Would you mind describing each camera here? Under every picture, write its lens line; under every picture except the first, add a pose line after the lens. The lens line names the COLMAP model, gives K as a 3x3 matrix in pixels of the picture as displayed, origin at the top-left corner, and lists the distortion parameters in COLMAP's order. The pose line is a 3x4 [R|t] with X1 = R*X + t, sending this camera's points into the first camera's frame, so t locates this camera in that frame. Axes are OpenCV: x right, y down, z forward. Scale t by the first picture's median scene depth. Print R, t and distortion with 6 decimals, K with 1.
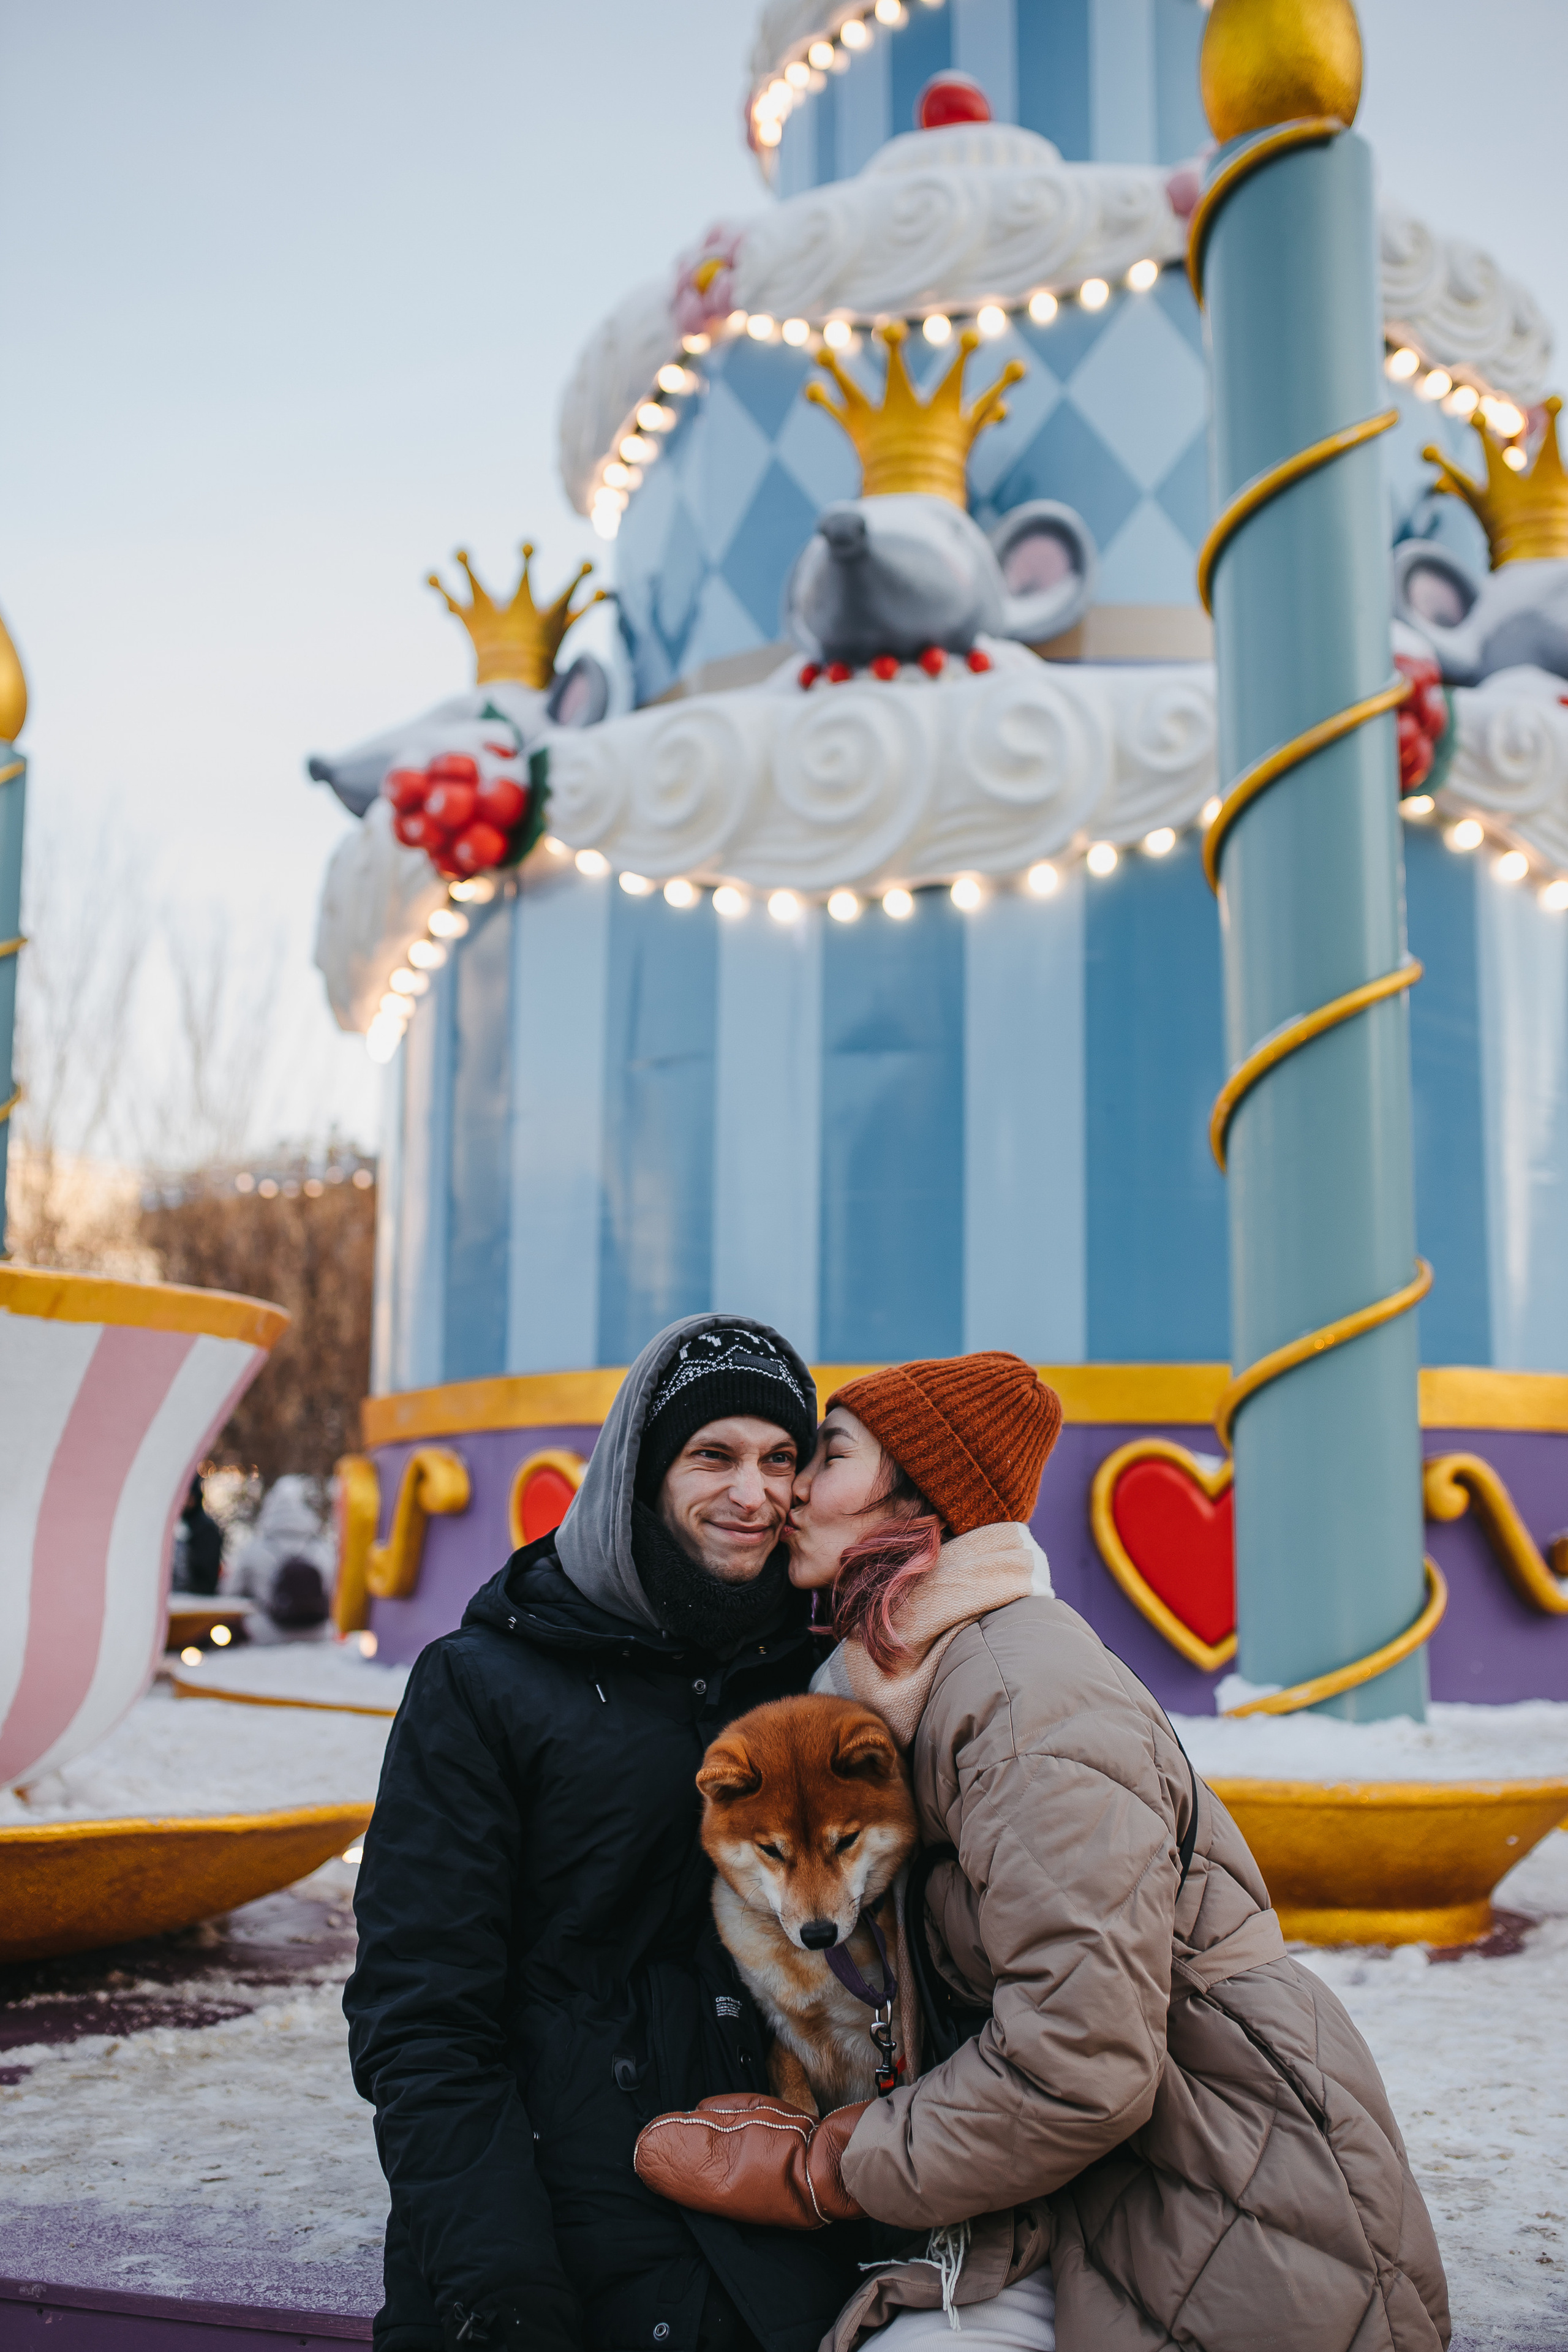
lens RADIAL K [[2349.3, 0, 785.8], [0, 2349.3, 1179.3], [0, 0, 1]] dist [-0.073834, 0.108440]
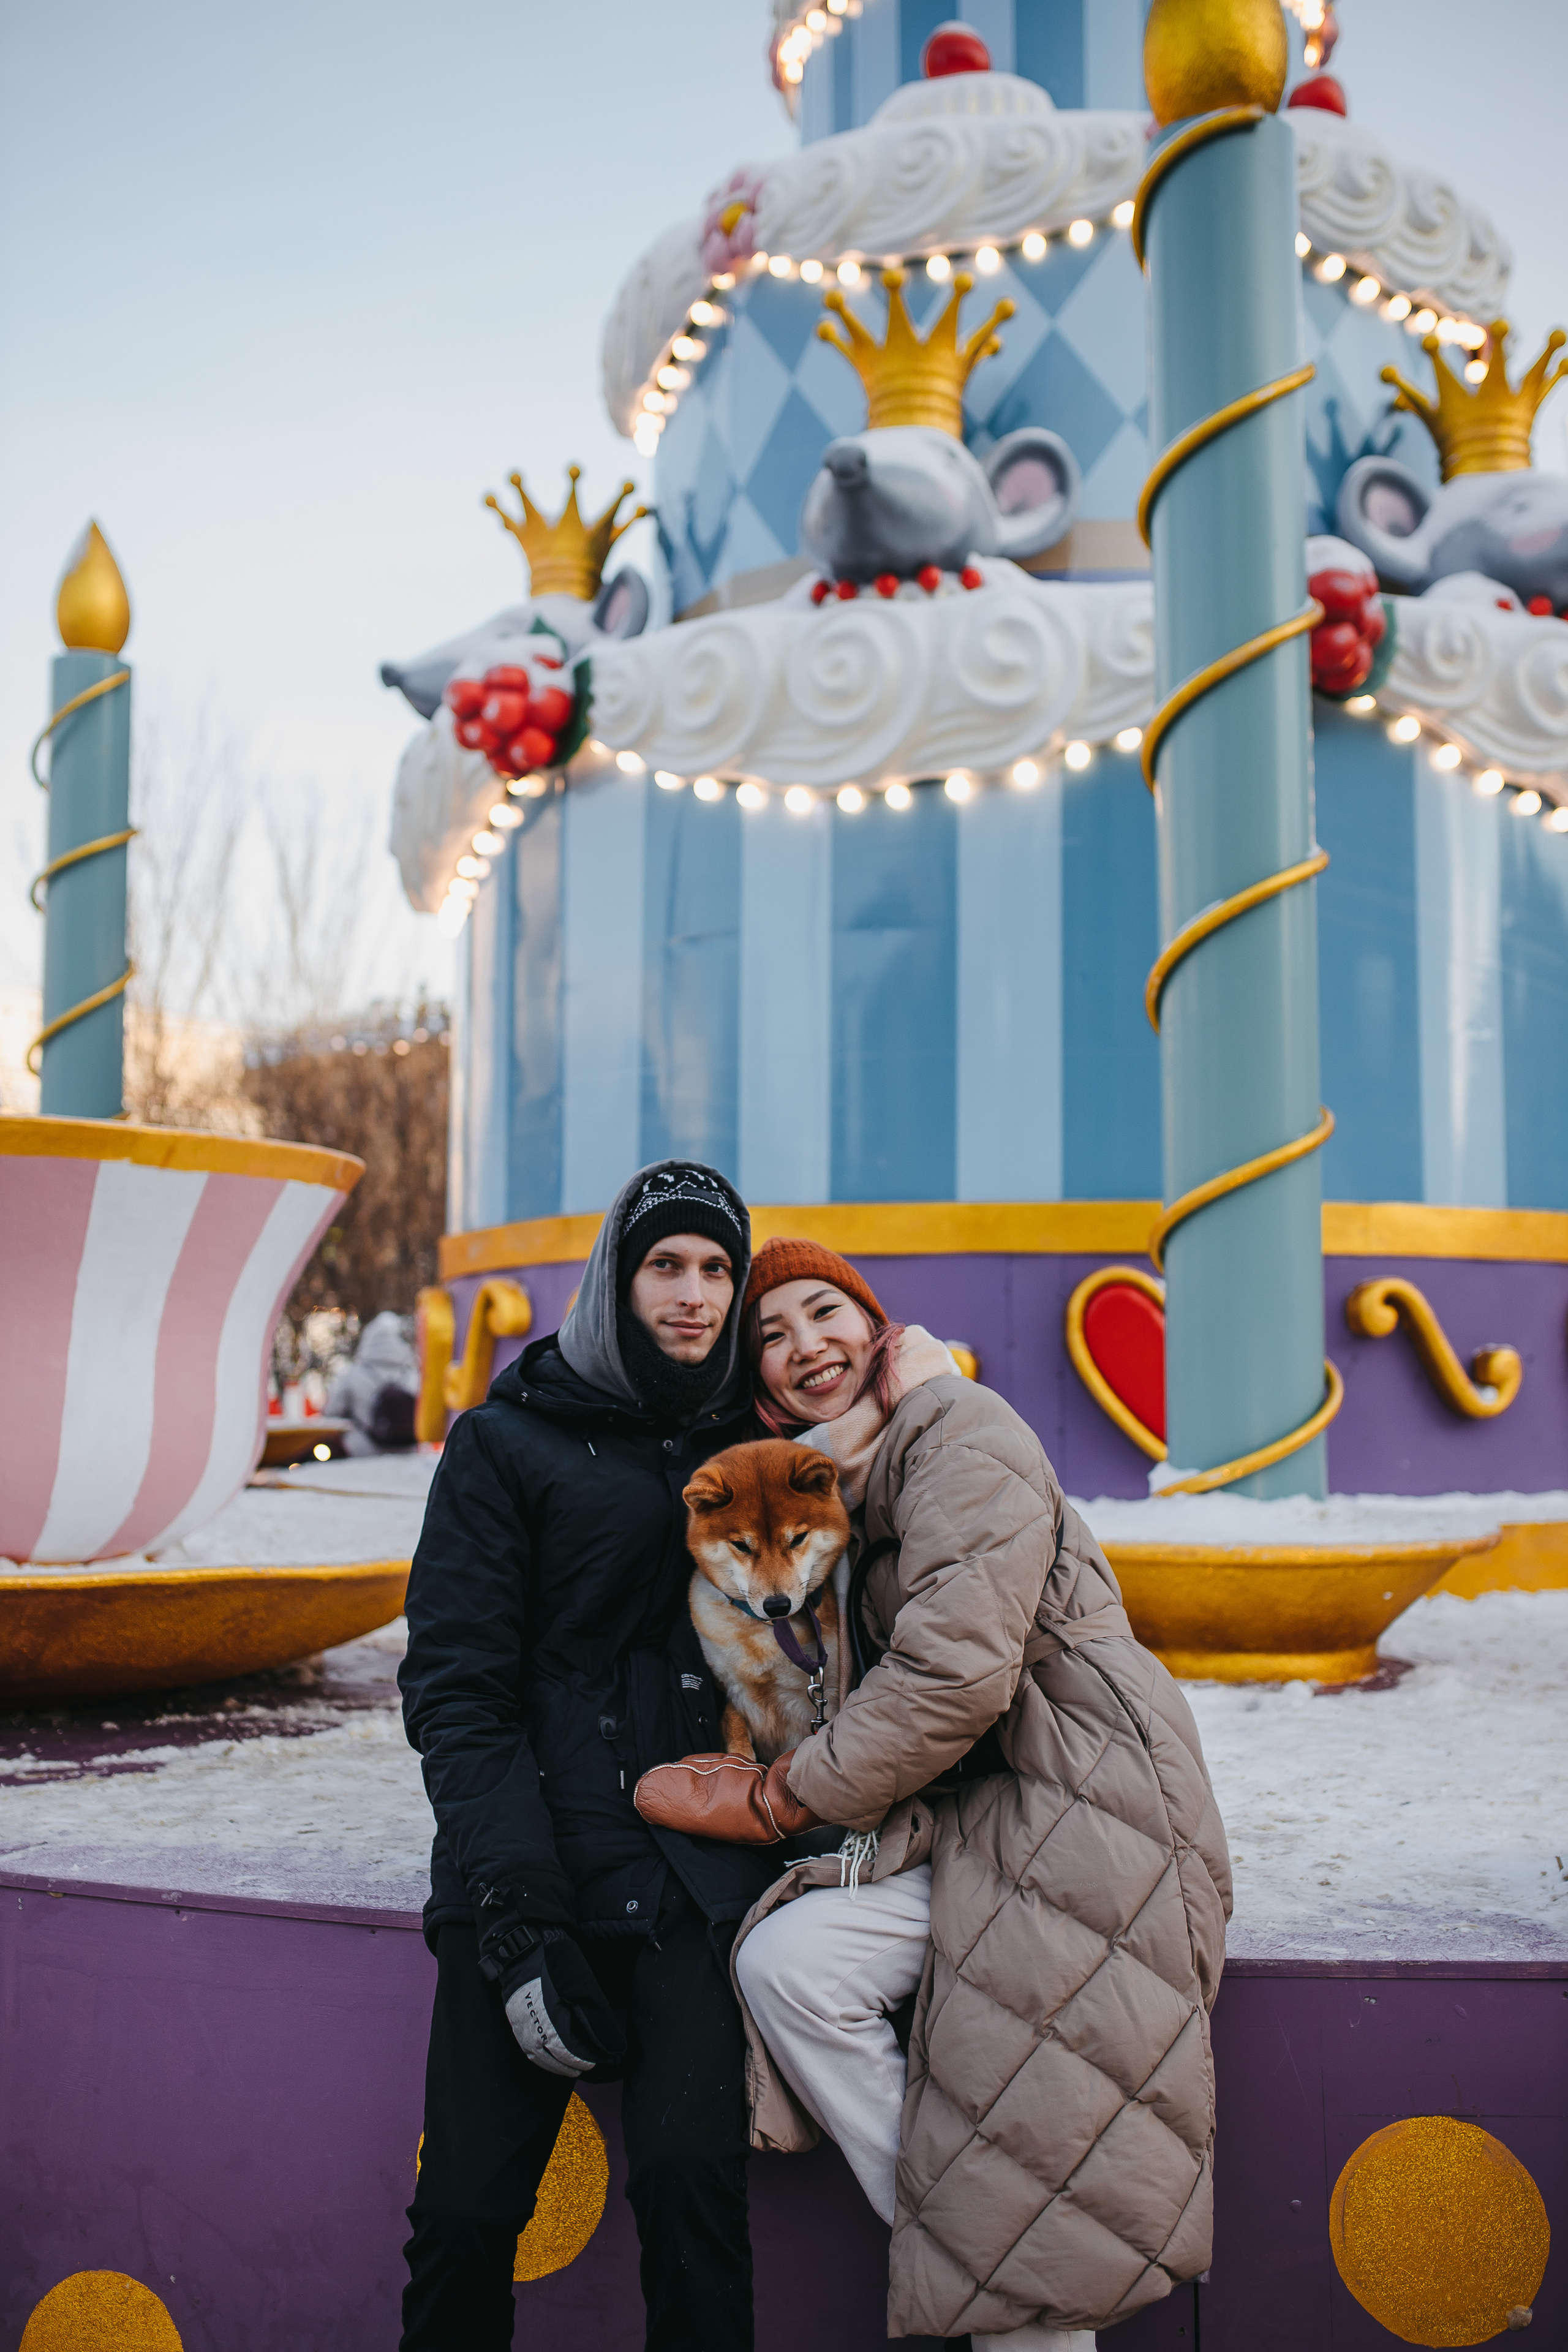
lens RADIAL K [[2211.0, 0, 784.0], [0, 2211.0, 1176.0], [0, 0, 1]] dist [-0.074695, 0.102599]
pose [[0.999532, -0.007275, -0.029719, 0.022539], [0.009175, 0.997887, 0.064315, -0.003845], [0.029188, -0.064557, 0.997487, -0.072809]]
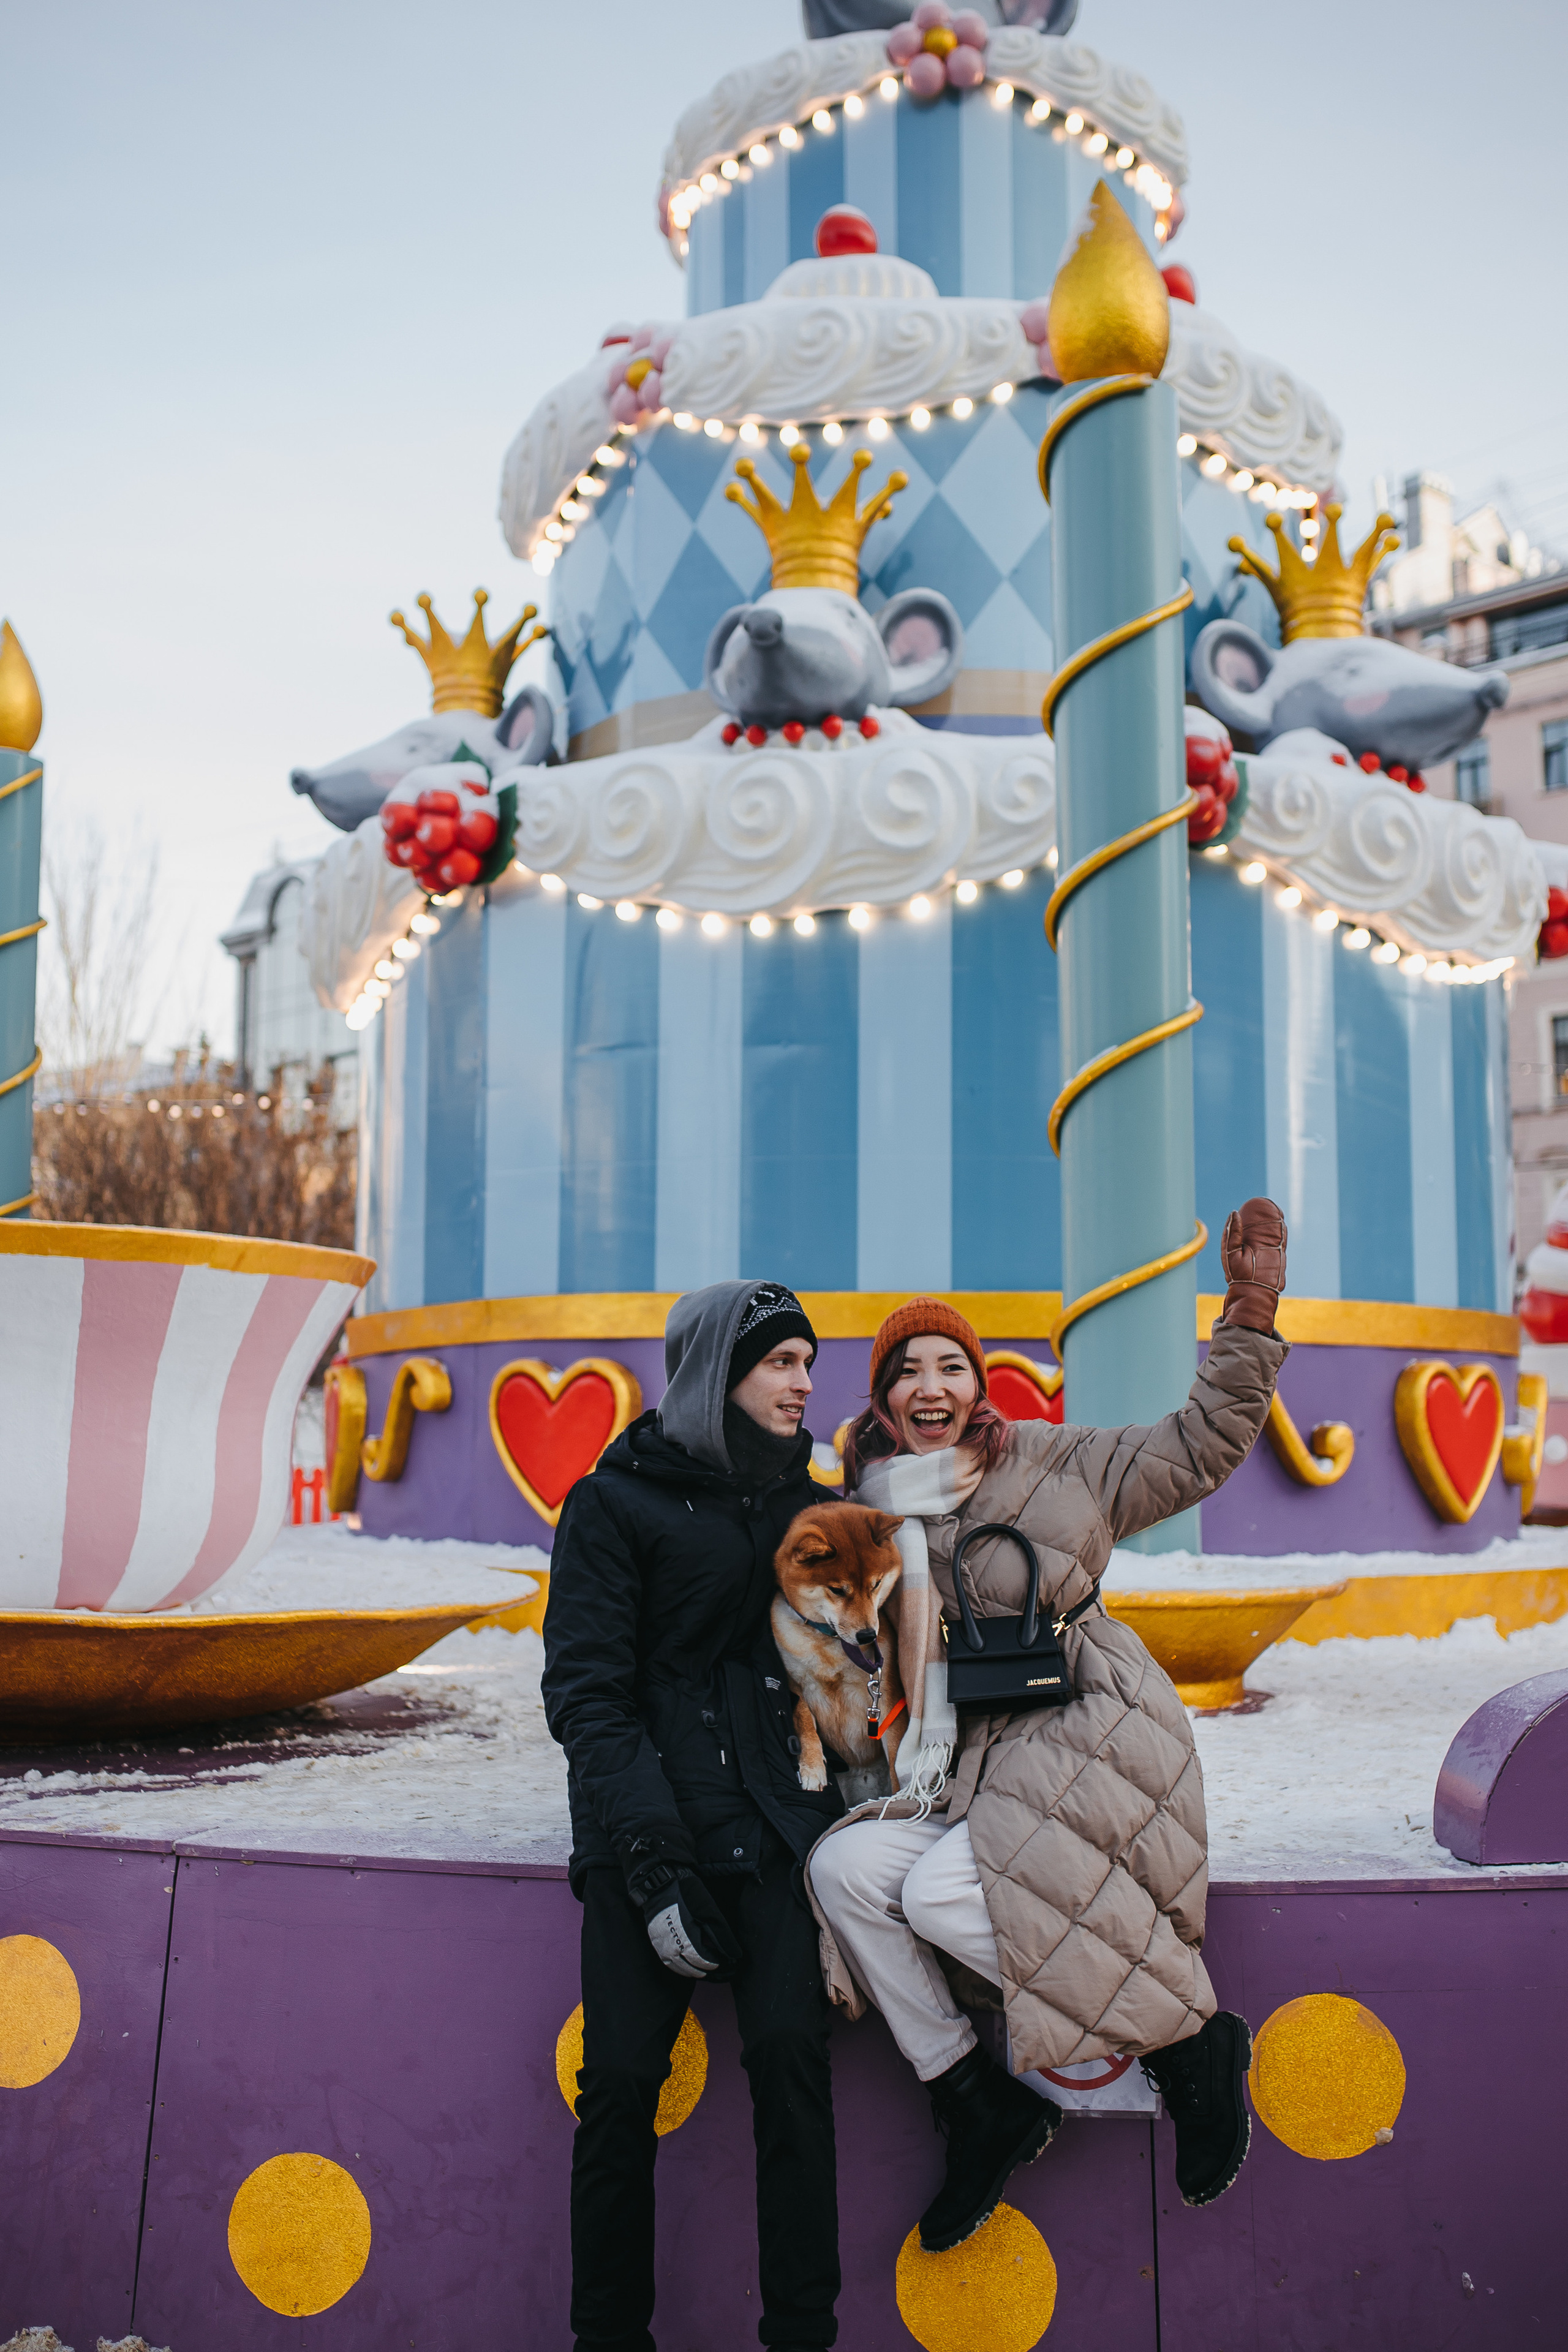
lens RADIAL K [[2304.8, 0, 773.2], [0, 2304.8, 1174.7], [0, 0, 1]] dist [-0.083441, 0.128945]
pose [[0.998359, 0.002028, 0.057229, -0.038021], [-0.004140, 0.999314, 0.036803, -0.028502], [-0.057115, -0.036979, 0.997683, -0.224994]]
